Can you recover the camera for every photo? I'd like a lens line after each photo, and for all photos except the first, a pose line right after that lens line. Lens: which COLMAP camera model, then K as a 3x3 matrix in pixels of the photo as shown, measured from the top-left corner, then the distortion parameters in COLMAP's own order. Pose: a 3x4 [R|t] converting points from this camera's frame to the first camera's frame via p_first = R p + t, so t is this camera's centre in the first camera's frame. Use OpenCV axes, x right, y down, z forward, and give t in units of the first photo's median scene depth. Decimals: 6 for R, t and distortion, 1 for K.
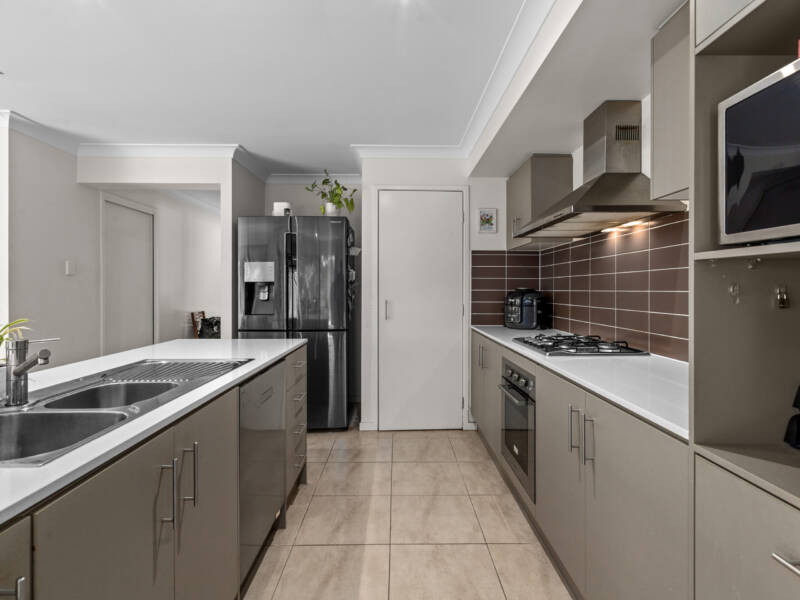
lens RADIAL K [[406.9, 0, 400.5], [0, 406.9, 288.7], [0, 0, 1]] dist [-0.007112, -0.001617]
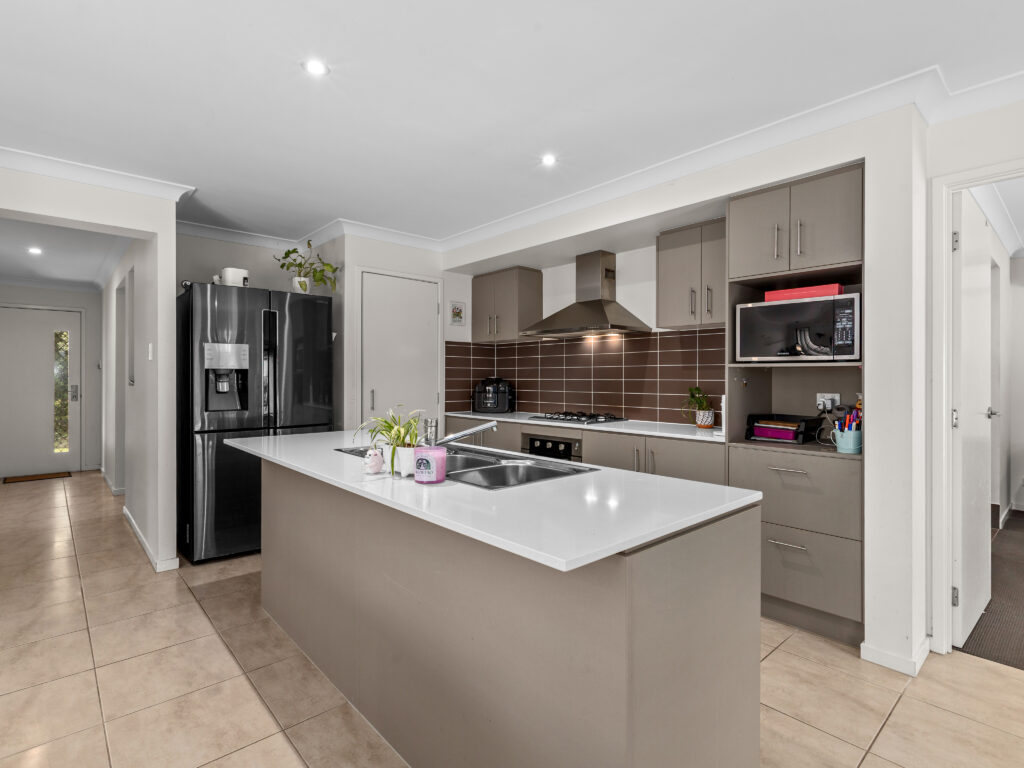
lens RADIAL K [[520.8, 0, 514.4], [0, 520.8, 377.1], [0, 0, 1]] dist [-0.007112, -0.001617]
pose [[0.748400, 0.001085, 0.663247, -0.602905], [-0.002063, 0.999998, 0.000692, -0.002706], [-0.663245, -0.001886, 0.748400, -0.126179]]
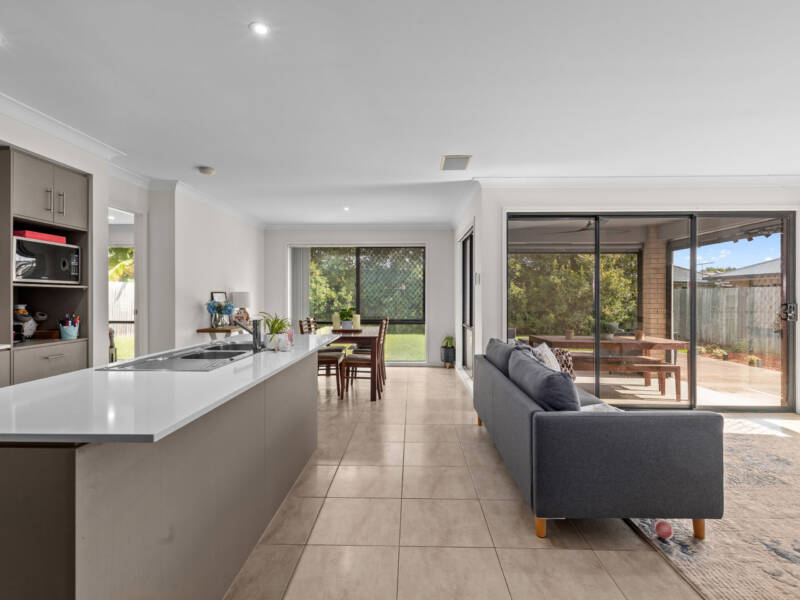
lens RADIAL K [[406.9, 0, 400.9], [0, 406.9, 295.3], [0, 0, 1]] dist [-0.007112, -0.001617]
pose [[-0.999432, -0.006961, 0.032979, -0.584563], [-0.006945, 0.999976, 0.000609, -0.005809], [-0.032982, 0.000379, -0.999456, 1.007249]]
